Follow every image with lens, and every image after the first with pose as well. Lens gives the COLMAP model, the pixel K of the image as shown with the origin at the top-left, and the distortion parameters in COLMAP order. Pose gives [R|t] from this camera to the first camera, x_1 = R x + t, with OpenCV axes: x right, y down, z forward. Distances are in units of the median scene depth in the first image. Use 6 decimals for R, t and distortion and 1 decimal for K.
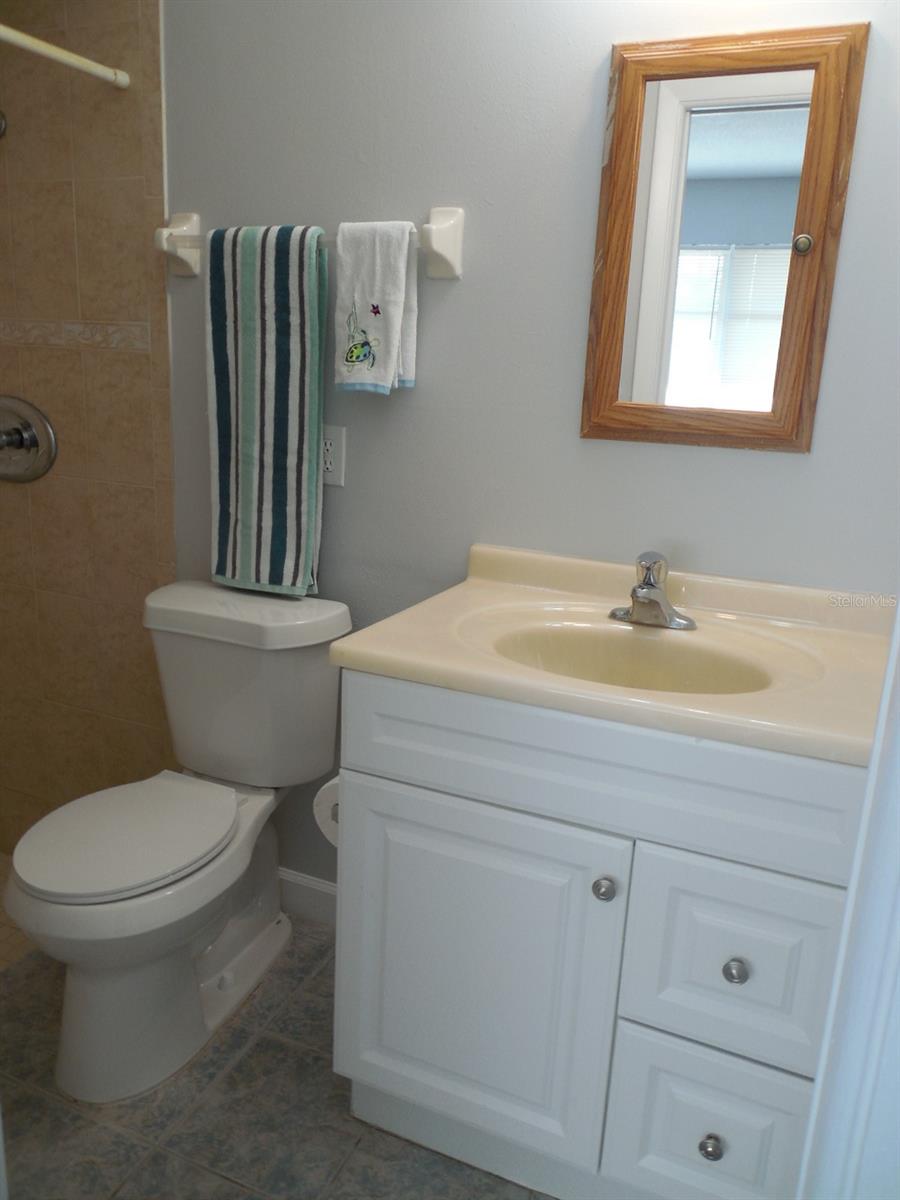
lens RADIAL K [[901.7, 0, 450.5], [0, 901.7, 597.3], [0, 0, 1]] dist [-0.005881, 0.000618]
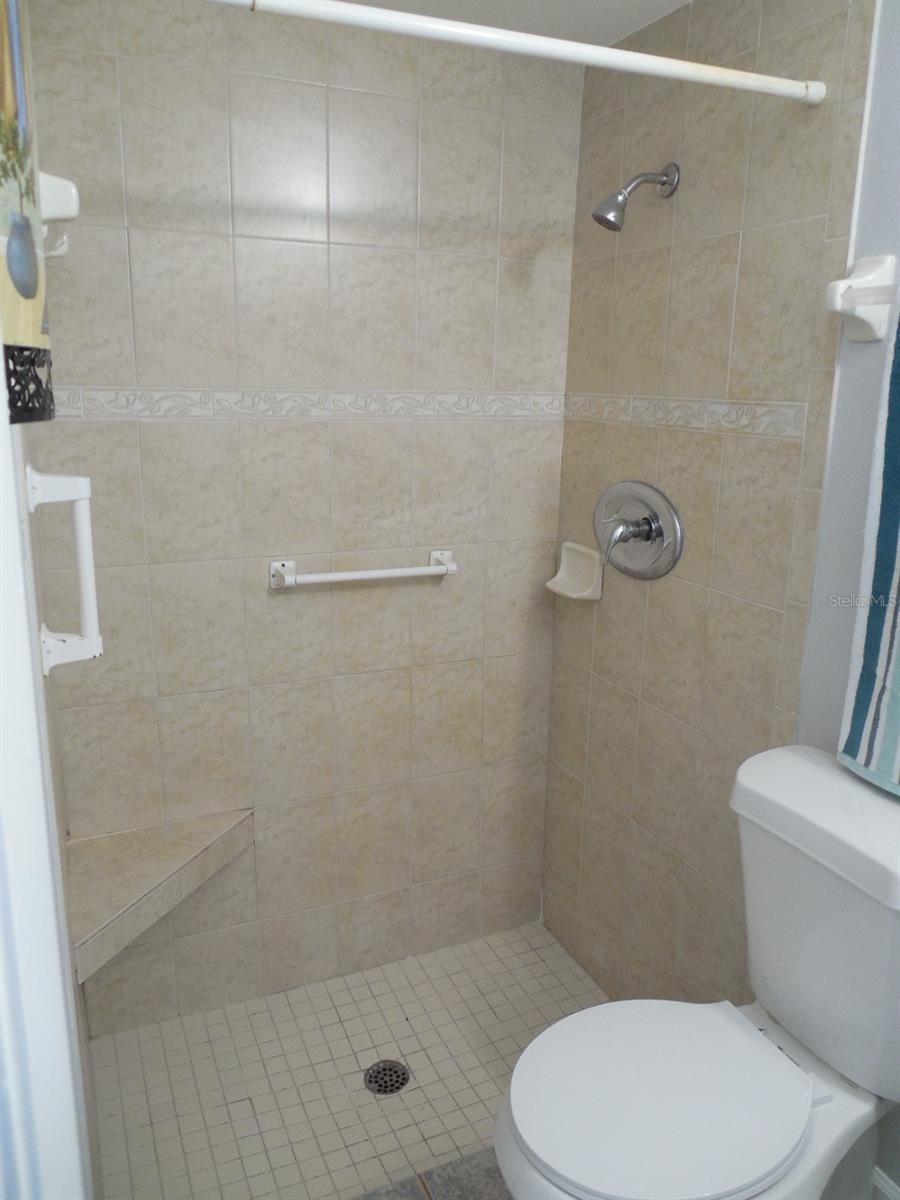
lens RADIAL K [[901.7, 0, 451.5], [0, 901.7, 599.4], [0, 0, 1]] dist [-0.005881, 0.000618]
pose [[0.744156, 0.125628, -0.656086, -0.036735], [-0.151152, 0.988350, 0.017808, -0.108708], [0.650680, 0.085917, 0.754476, 0.241265]]
